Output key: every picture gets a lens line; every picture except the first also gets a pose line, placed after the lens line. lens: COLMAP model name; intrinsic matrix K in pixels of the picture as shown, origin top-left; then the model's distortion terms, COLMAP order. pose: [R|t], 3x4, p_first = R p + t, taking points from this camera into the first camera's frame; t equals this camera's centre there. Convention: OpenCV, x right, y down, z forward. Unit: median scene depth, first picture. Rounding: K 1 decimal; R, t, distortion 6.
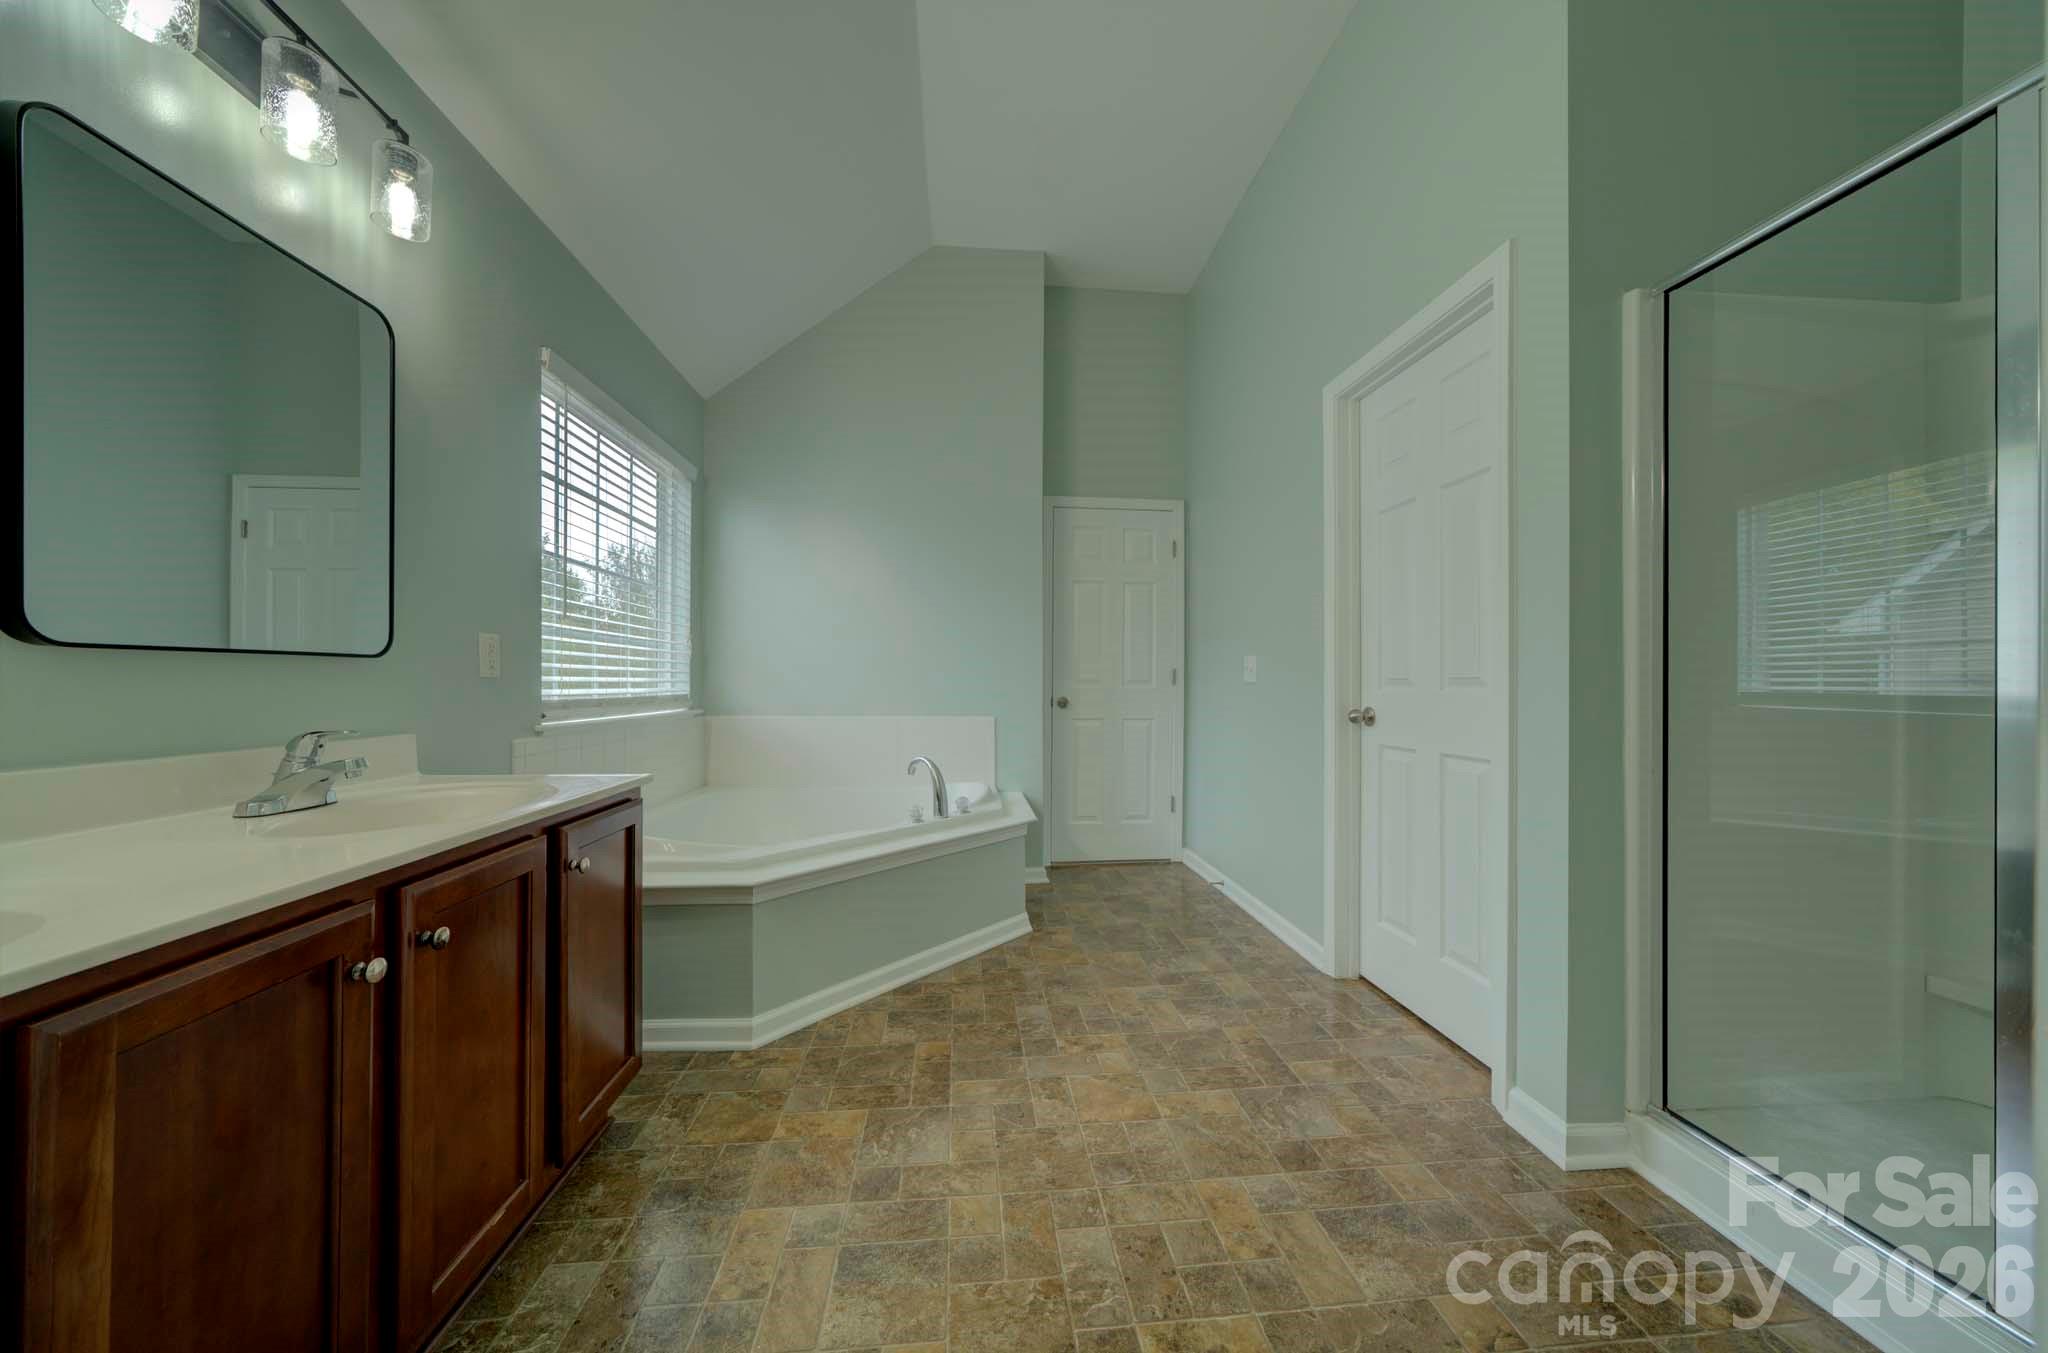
lens RADIAL K [[694.6, 0, 1019.2], [0, 694.6, 679.5], [0, 0, 1]] dist [0.001106, 0.000385]
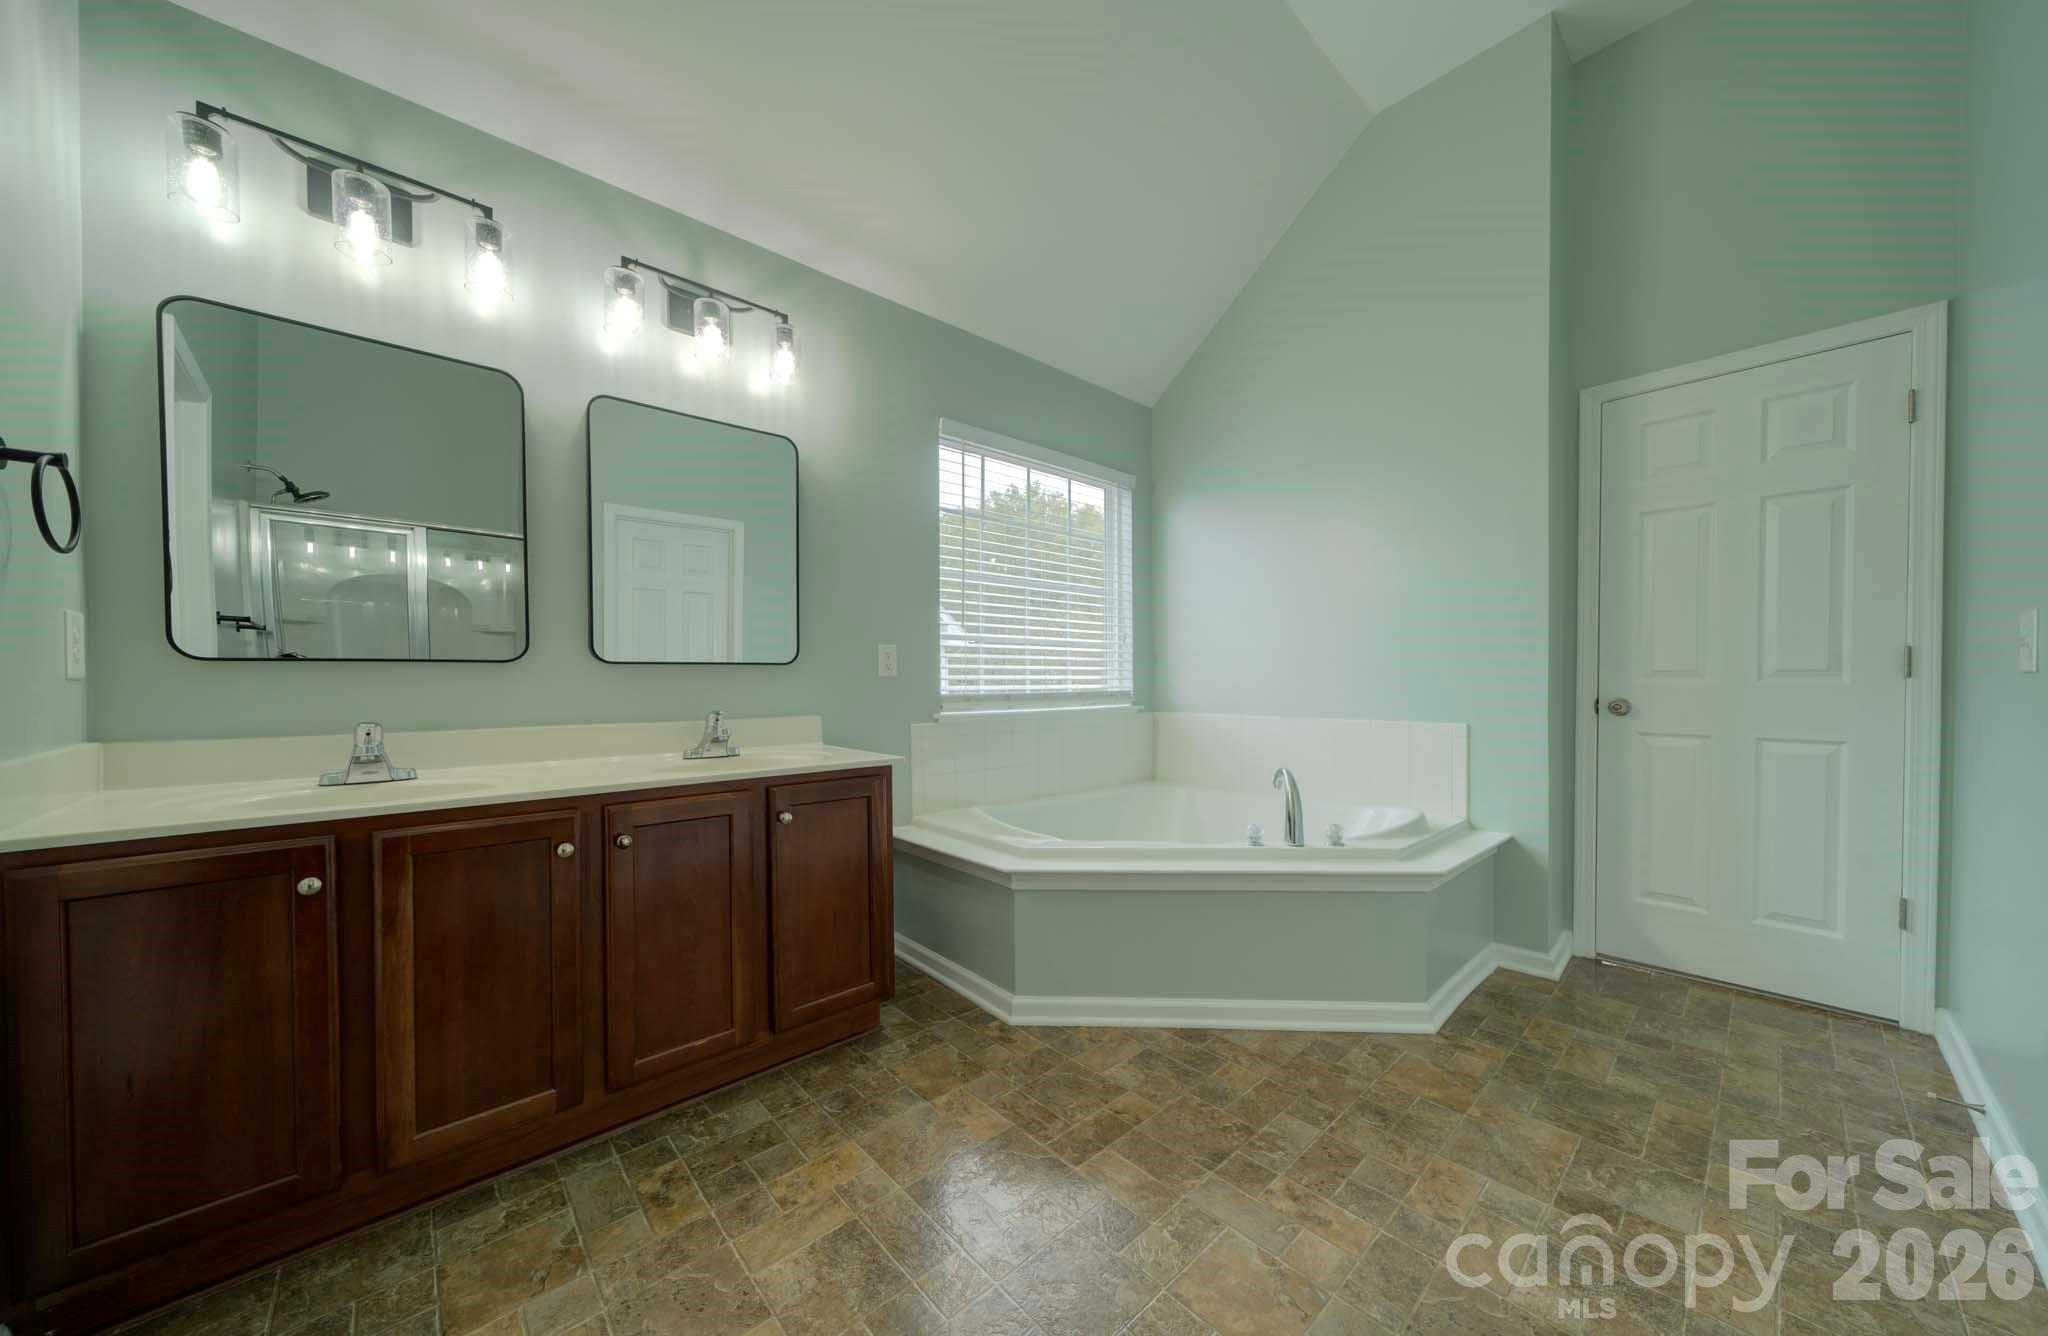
lens RADIAL K [[695.1, 0, 1026.3], [0, 695.1, 682.8], [0, 0, 1]] dist [-0.008949, 0.000522]
pose [[0.602051, -0.002100, -0.798455, 0.287021], [0.010140, 0.999936, 0.005016, 0.002290], [0.798393, -0.011116, 0.602034, 0.229792]]
